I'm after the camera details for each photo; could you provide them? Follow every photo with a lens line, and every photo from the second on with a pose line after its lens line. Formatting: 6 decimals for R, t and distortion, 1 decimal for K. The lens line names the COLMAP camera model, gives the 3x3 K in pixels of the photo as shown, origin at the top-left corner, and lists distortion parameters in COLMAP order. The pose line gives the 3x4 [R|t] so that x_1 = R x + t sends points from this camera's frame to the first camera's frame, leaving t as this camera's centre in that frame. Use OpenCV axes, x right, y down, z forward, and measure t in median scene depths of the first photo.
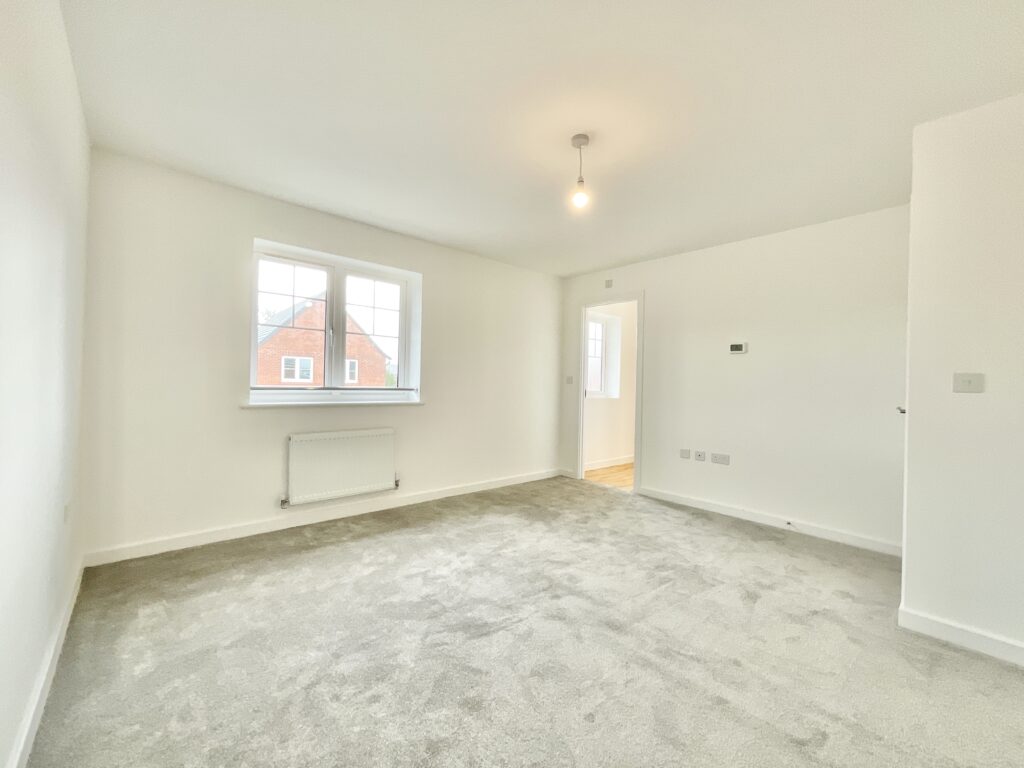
lens RADIAL K [[410.3, 0, 507.5], [0, 410.3, 383.8], [0, 0, 1]] dist [-0.002804, 0.000195]
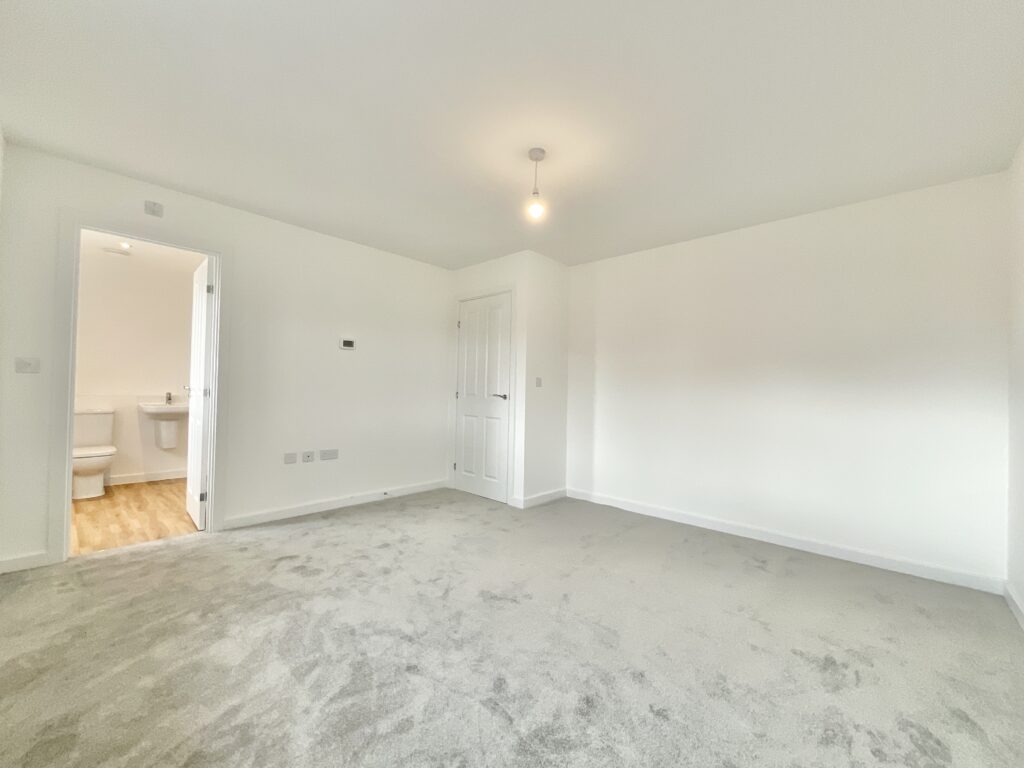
lens RADIAL K [[410.3, 0, 512.5], [0, 410.3, 385.3], [0, 0, 1]] dist [-0.002804, 0.000195]
pose [[-0.083971, -0.013433, 0.996378, -0.522158], [-0.019593, 0.999738, 0.011827, -0.003319], [-0.996276, -0.018529, -0.084212, 0.681951]]
